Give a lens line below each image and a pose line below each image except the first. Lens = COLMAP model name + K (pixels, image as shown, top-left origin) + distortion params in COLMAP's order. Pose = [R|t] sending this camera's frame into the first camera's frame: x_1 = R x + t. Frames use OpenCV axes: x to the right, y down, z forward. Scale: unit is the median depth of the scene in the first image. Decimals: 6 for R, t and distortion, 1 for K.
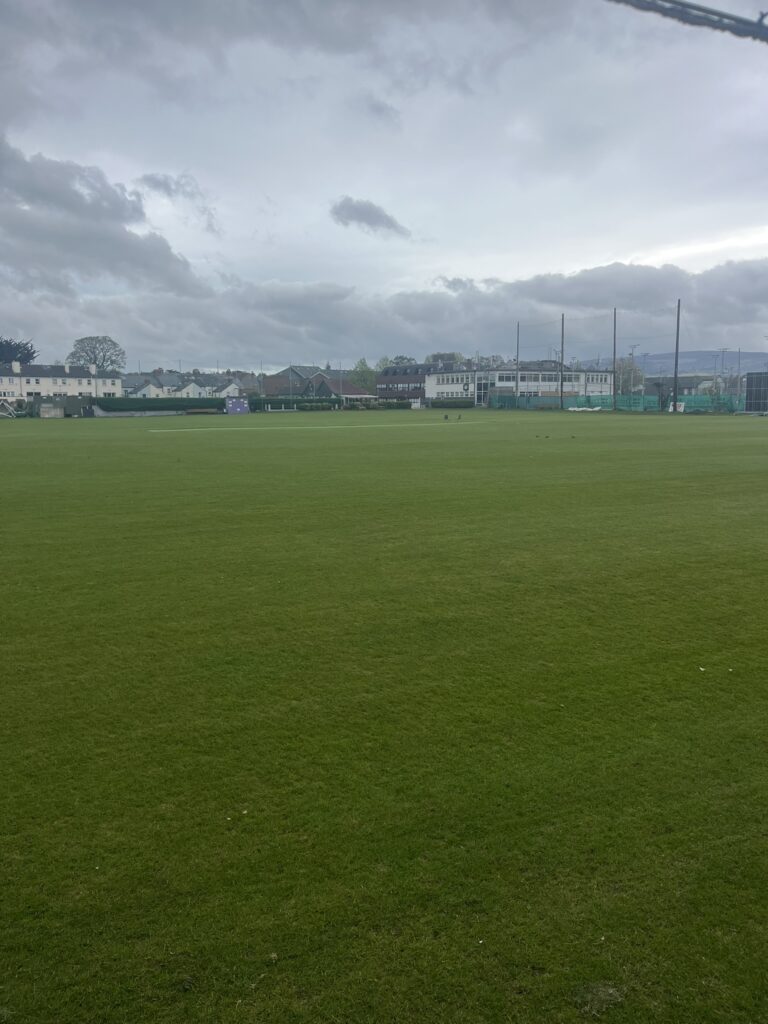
lens RADIAL K [[781.2, 0, 392.8], [0, 781.2, 513.9], [0, 0, 1]] dist [0.076747, -0.103526]
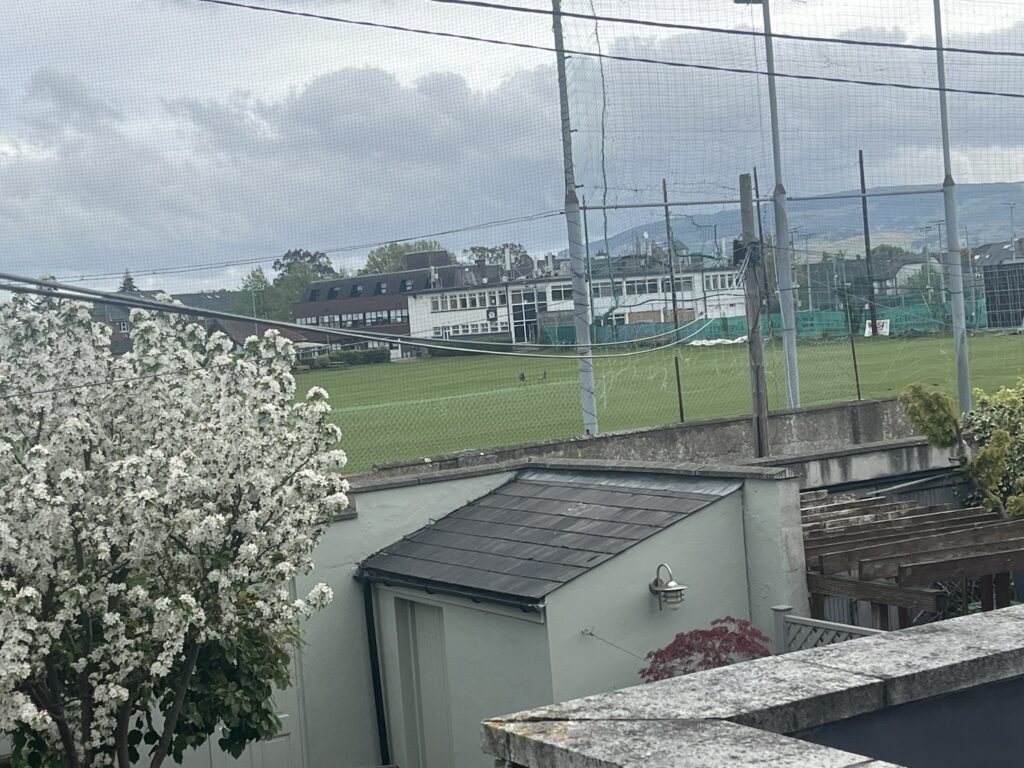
lens RADIAL K [[1744.1, 0, 505.4], [0, 1744.1, 383.2], [0, 0, 1]] dist [0.109697, 0.000000]
pose [[0.984828, -0.087093, 0.150097, -0.081647], [0.102748, 0.989678, -0.099899, 0.005550], [-0.139847, 0.113805, 0.983611, -0.176758]]
